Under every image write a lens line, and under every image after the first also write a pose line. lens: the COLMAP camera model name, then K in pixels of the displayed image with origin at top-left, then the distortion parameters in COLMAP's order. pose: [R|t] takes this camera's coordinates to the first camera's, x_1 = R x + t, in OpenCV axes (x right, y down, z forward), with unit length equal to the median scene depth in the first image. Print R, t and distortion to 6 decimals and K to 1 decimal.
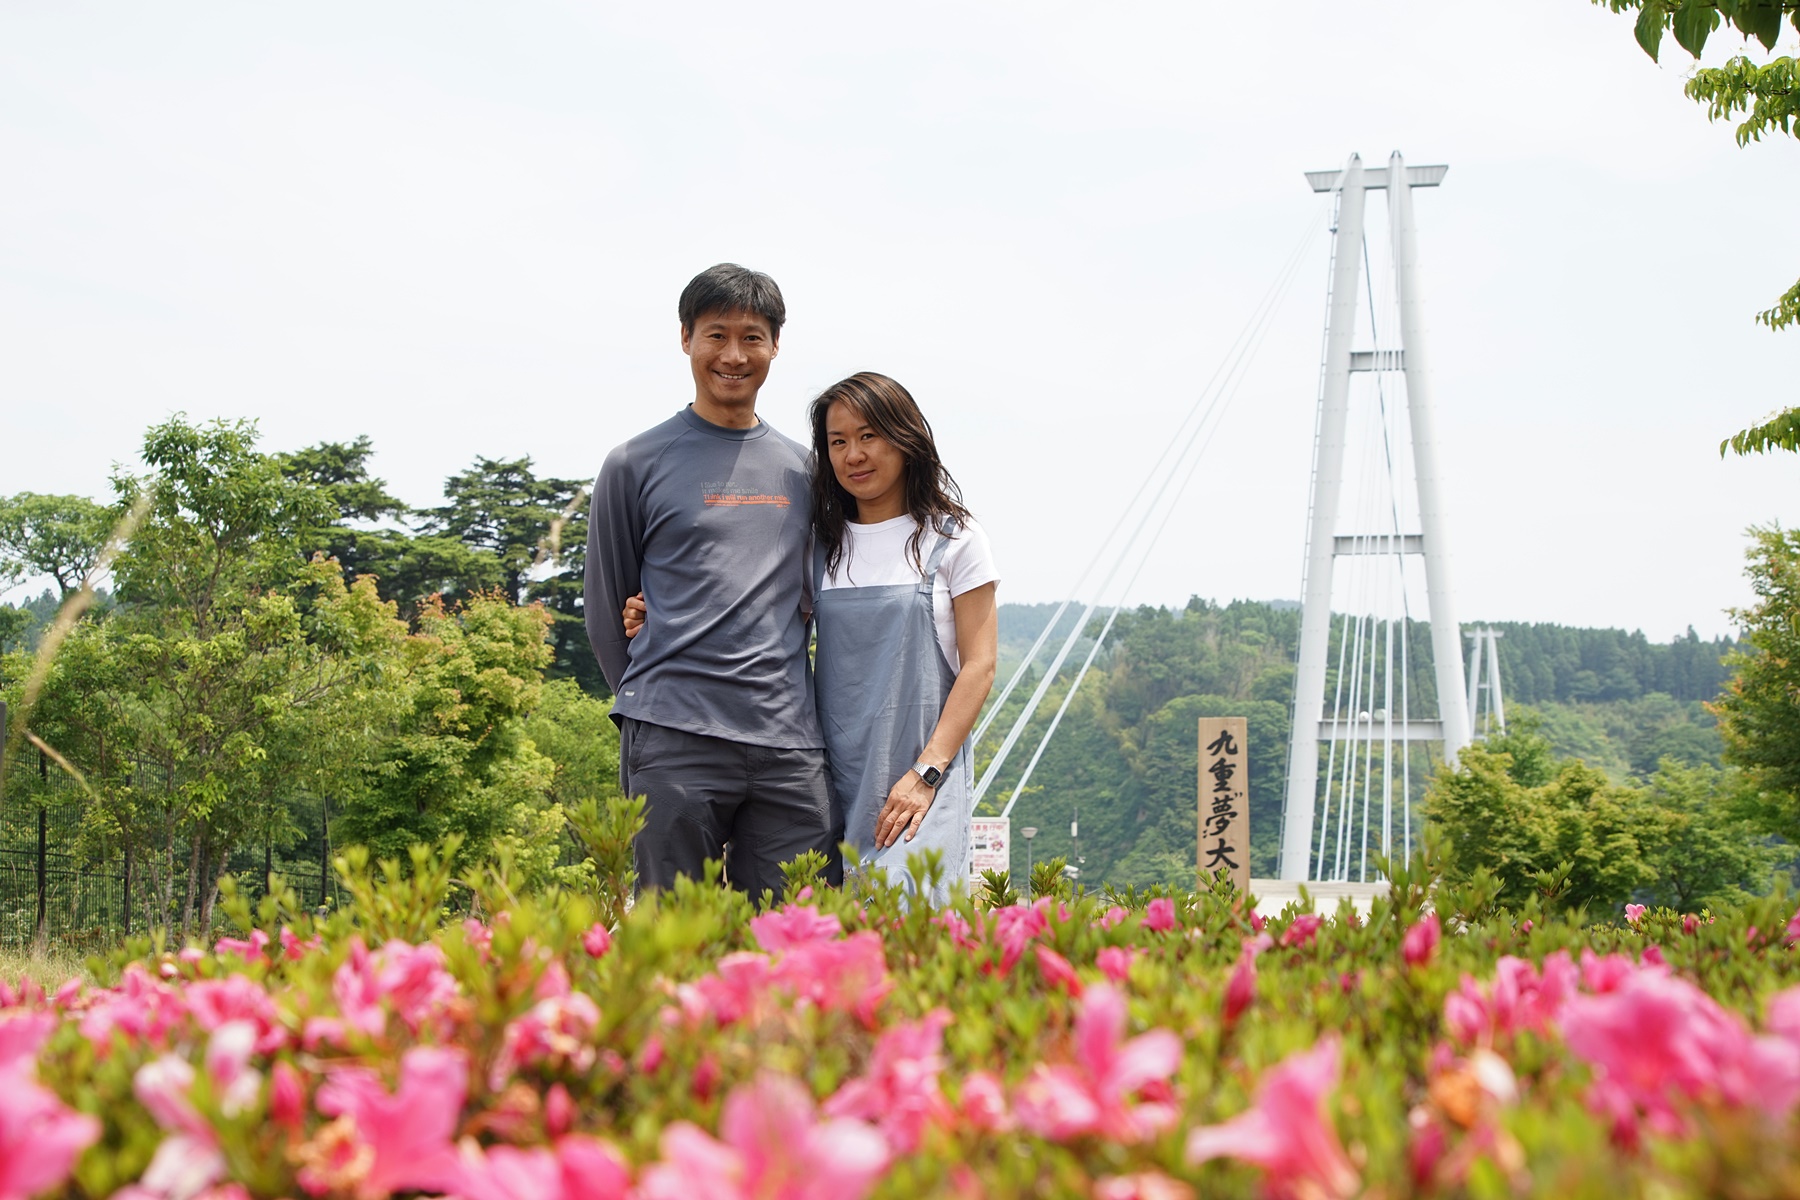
lens RADIAL K [[2665.1, 0, 896.7], [0, 2665.1, 619.6], [0, 0, 1]] dist [0.035783, -0.088033]
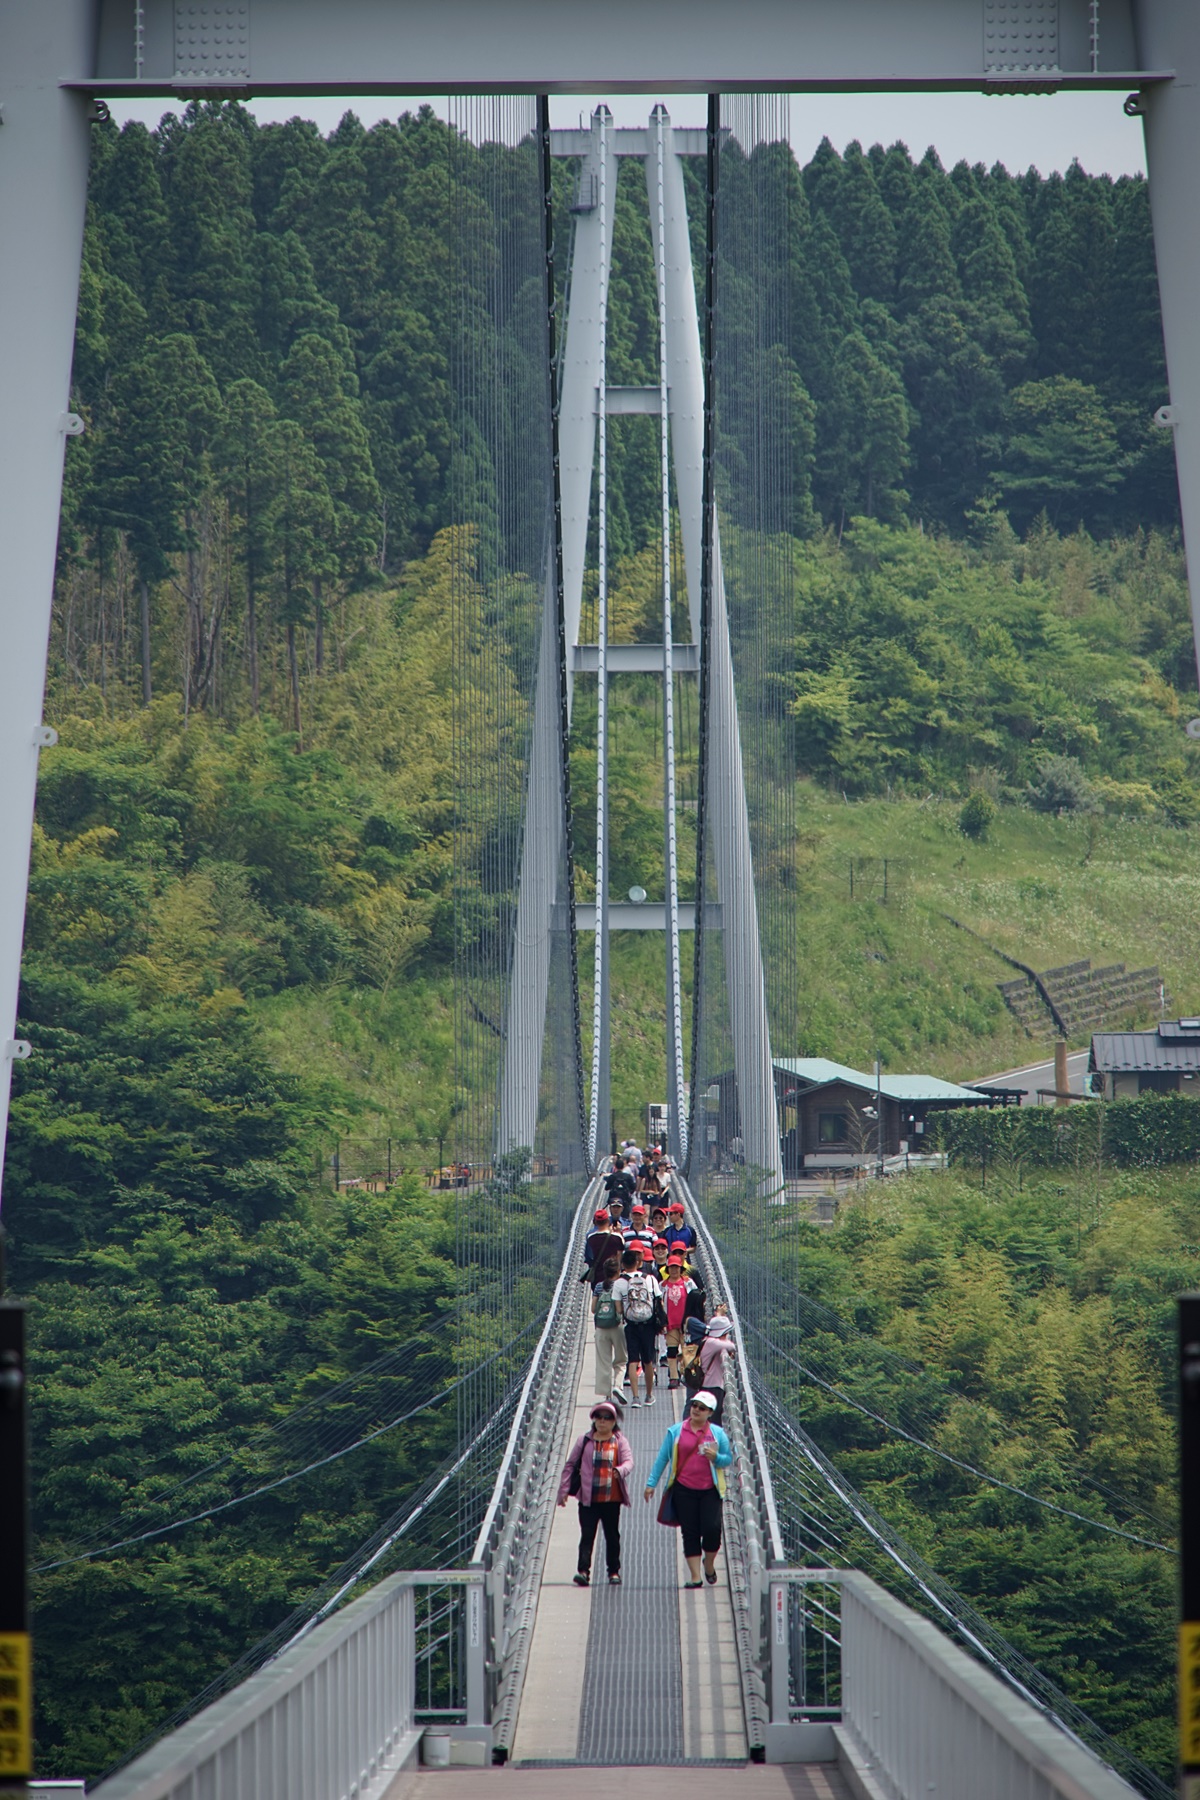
lens RADIAL K [[12136.6, 0, 599.1], [0, 12136.6, 899.8], [0, 0, 1]] dist [-0.804600, 83.375397]
pose [[0.974359, -0.007408, 0.224875, 0.084661], [-0.004683, 0.998574, 0.053185, 0.071419], [-0.224949, -0.052875, 0.972935, 0.660173]]
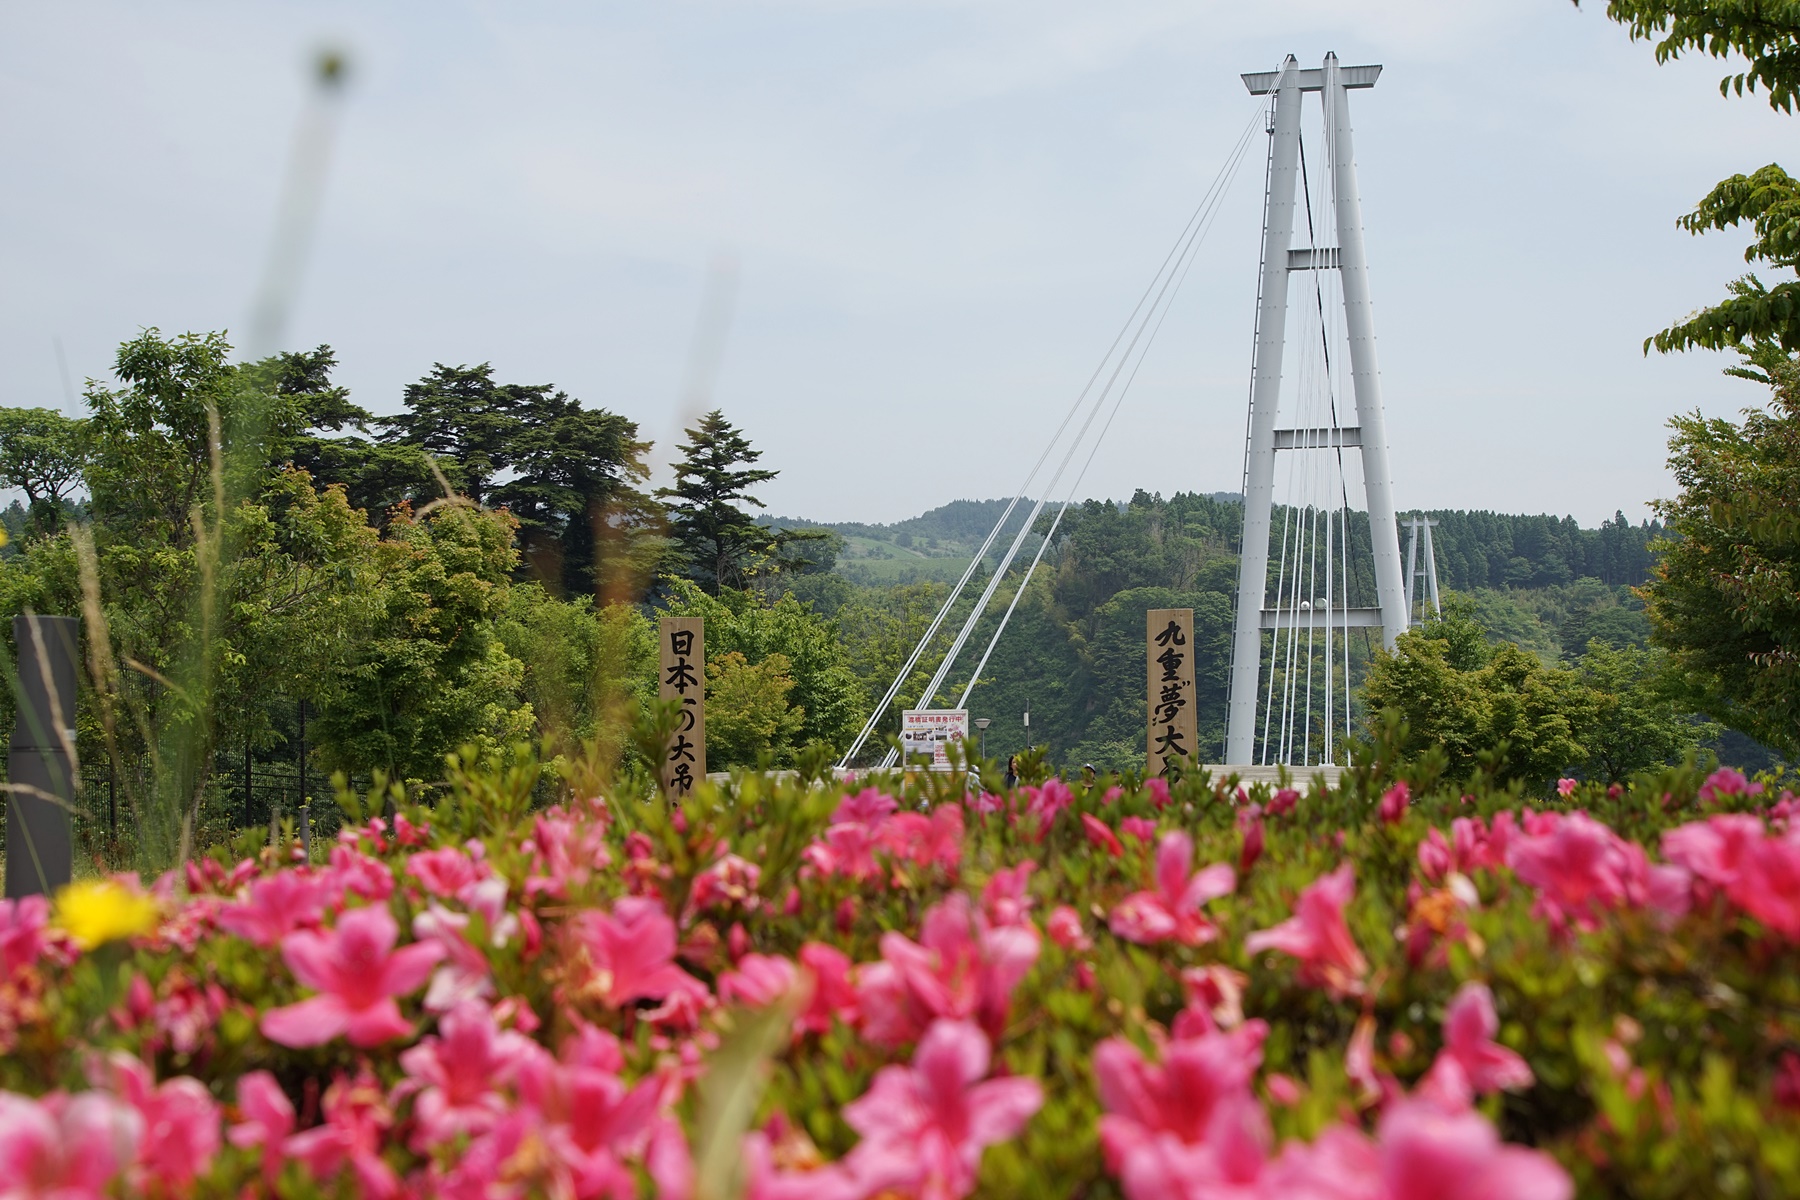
lens RADIAL K [[2599.6, 0, 904.5], [0, 2599.6, 609.3], [0, 0, 1]] dist [0.027872, -0.085925]
pose [[0.999656, -0.016223, 0.020628, -0.000538], [0.015487, 0.999253, 0.035393, -0.000158], [-0.021187, -0.035061, 0.999161, -0.001977]]
